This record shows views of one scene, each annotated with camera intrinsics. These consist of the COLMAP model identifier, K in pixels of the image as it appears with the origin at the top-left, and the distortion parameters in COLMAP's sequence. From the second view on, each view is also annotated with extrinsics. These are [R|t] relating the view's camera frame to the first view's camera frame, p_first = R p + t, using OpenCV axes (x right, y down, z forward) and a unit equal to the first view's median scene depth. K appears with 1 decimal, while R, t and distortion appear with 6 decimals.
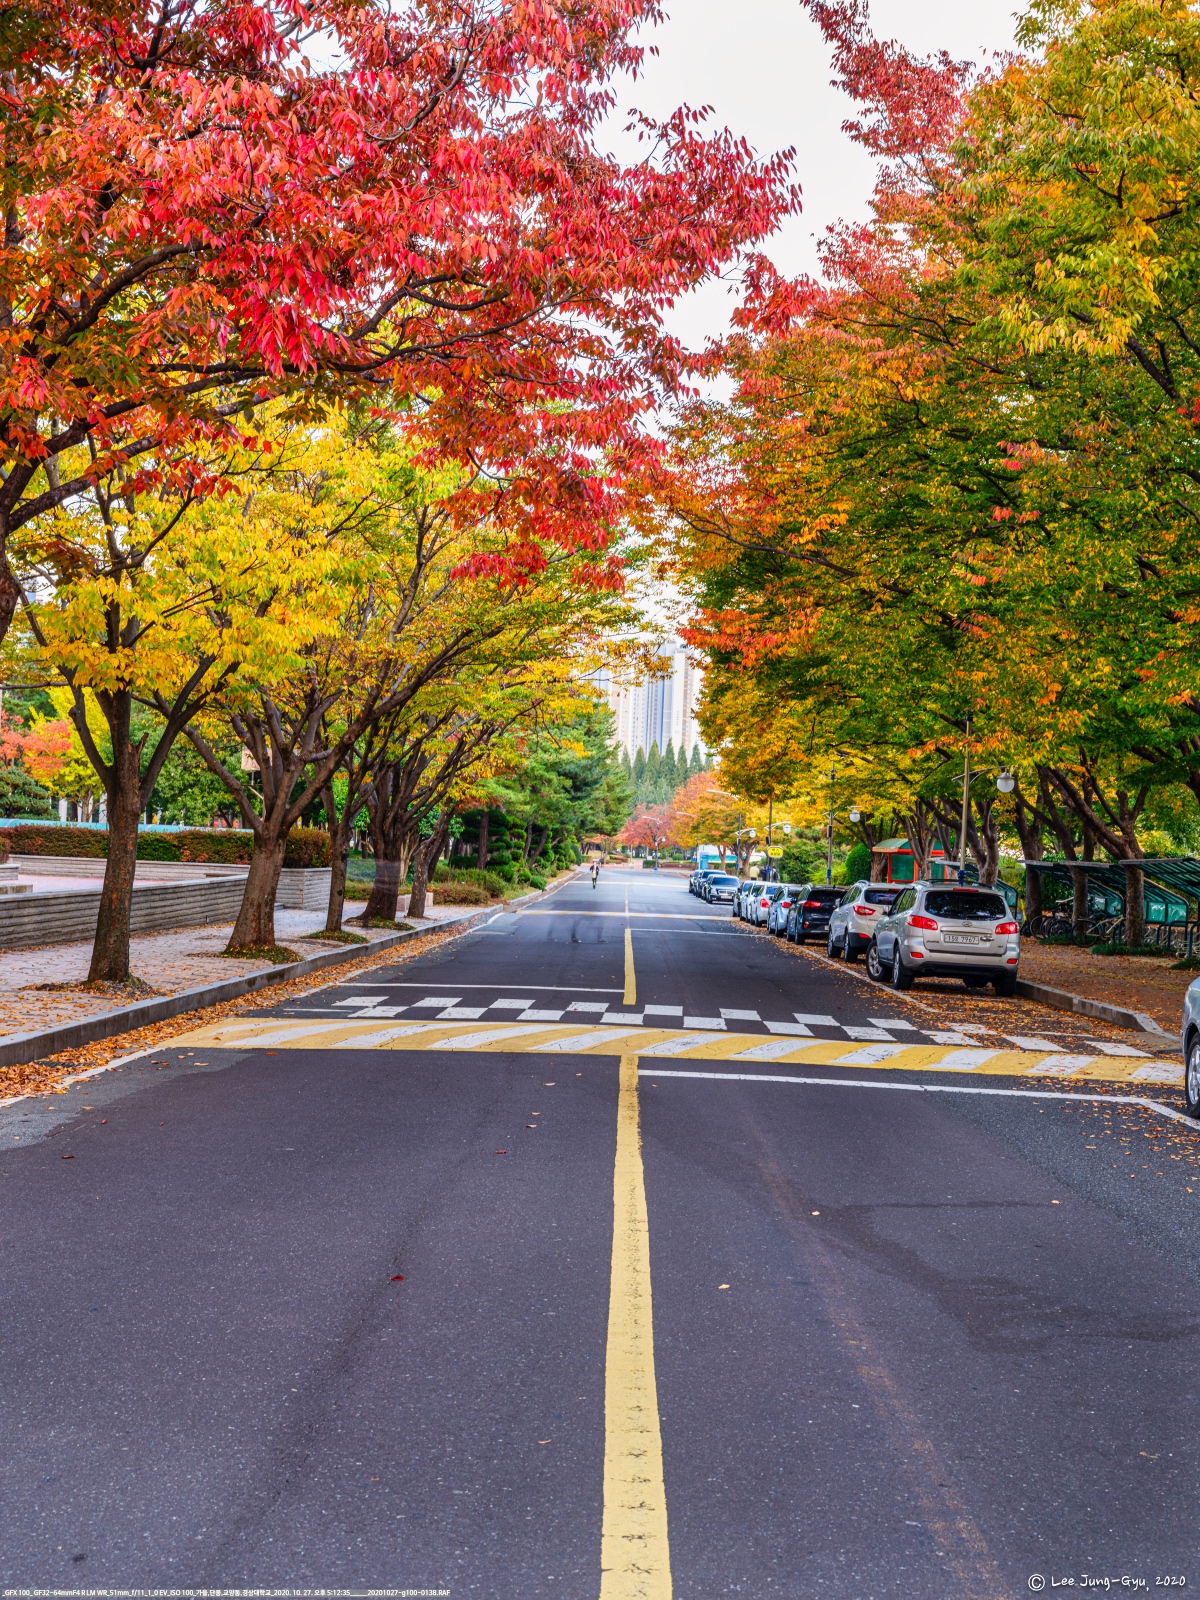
lens RADIAL K [[2391.1, 0, 595.8], [0, 2391.1, 803.2], [0, 0, 1]] dist [-0.008787, 0.000000]
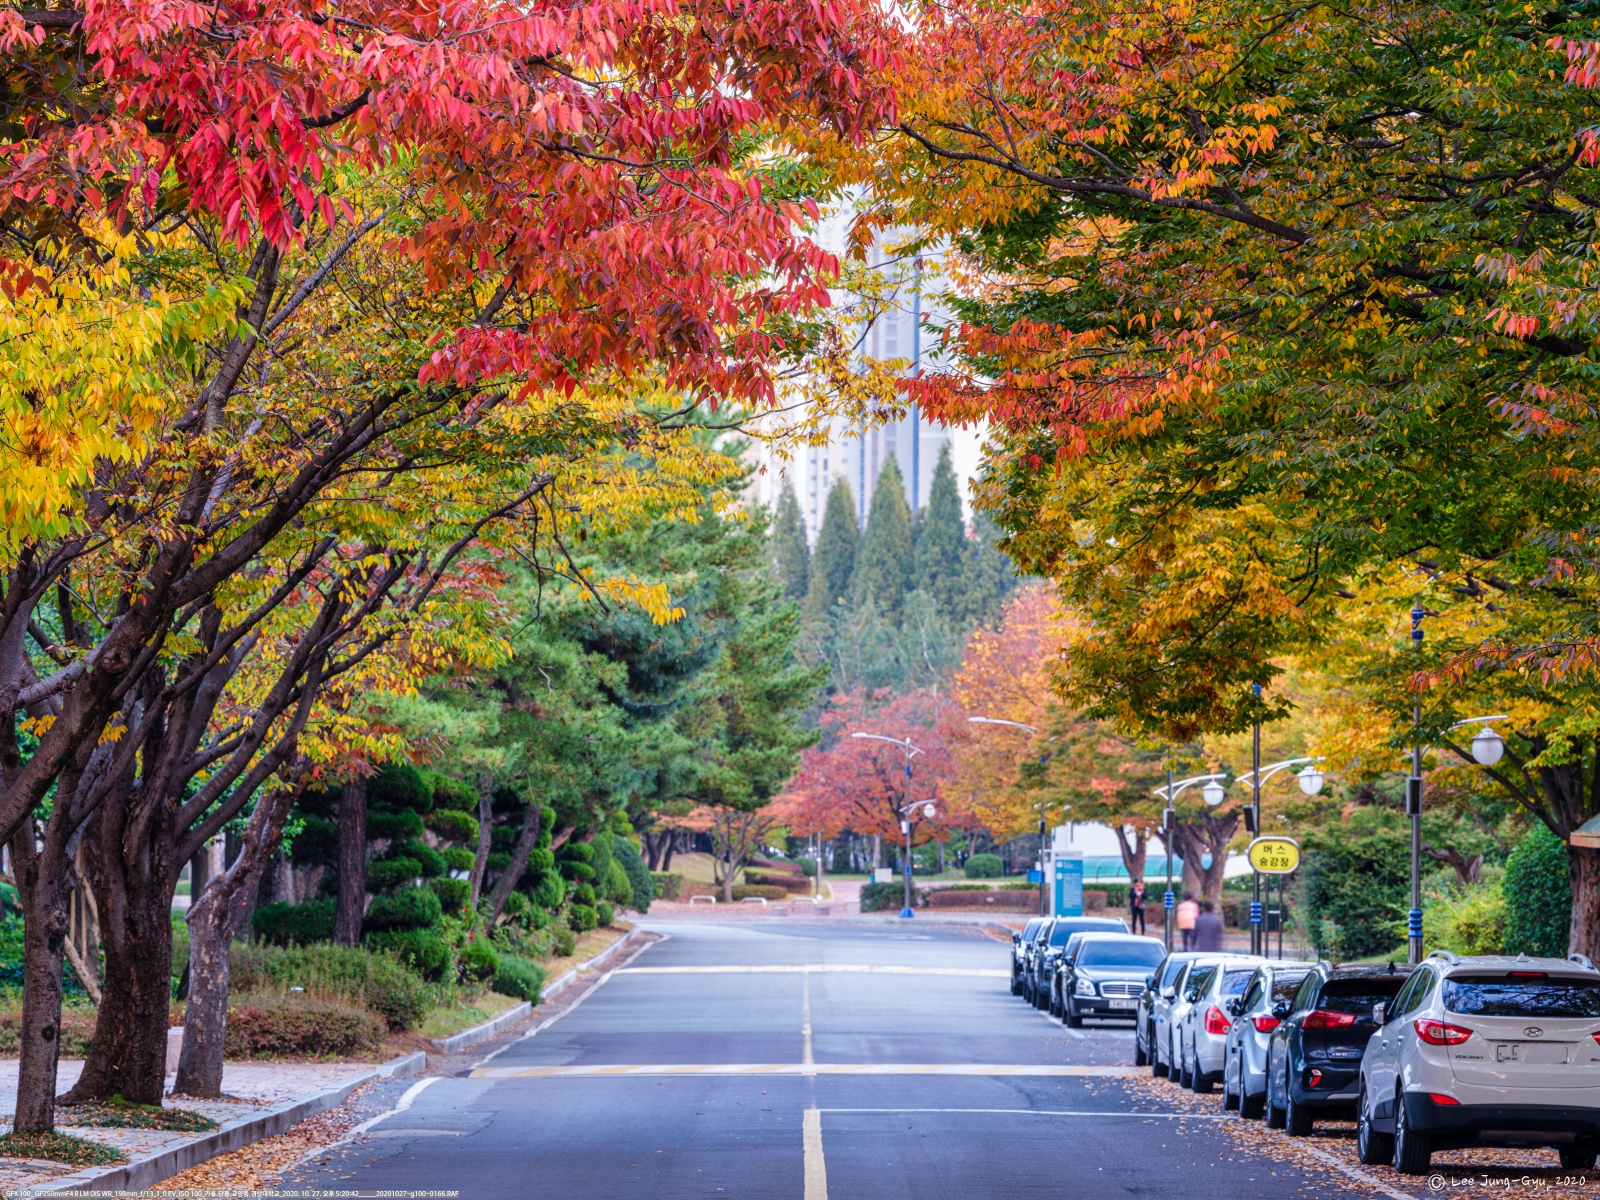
lens RADIAL K [[9056.6, 0, 810.0], [0, 9056.6, 599.5], [0, 0, 1]] dist [0.083865, 0.000000]
pose [[0.999322, -0.033935, 0.014300, -0.002480], [0.034026, 0.999402, -0.006210, -0.010226], [-0.014080, 0.006693, 0.999878, -0.245875]]
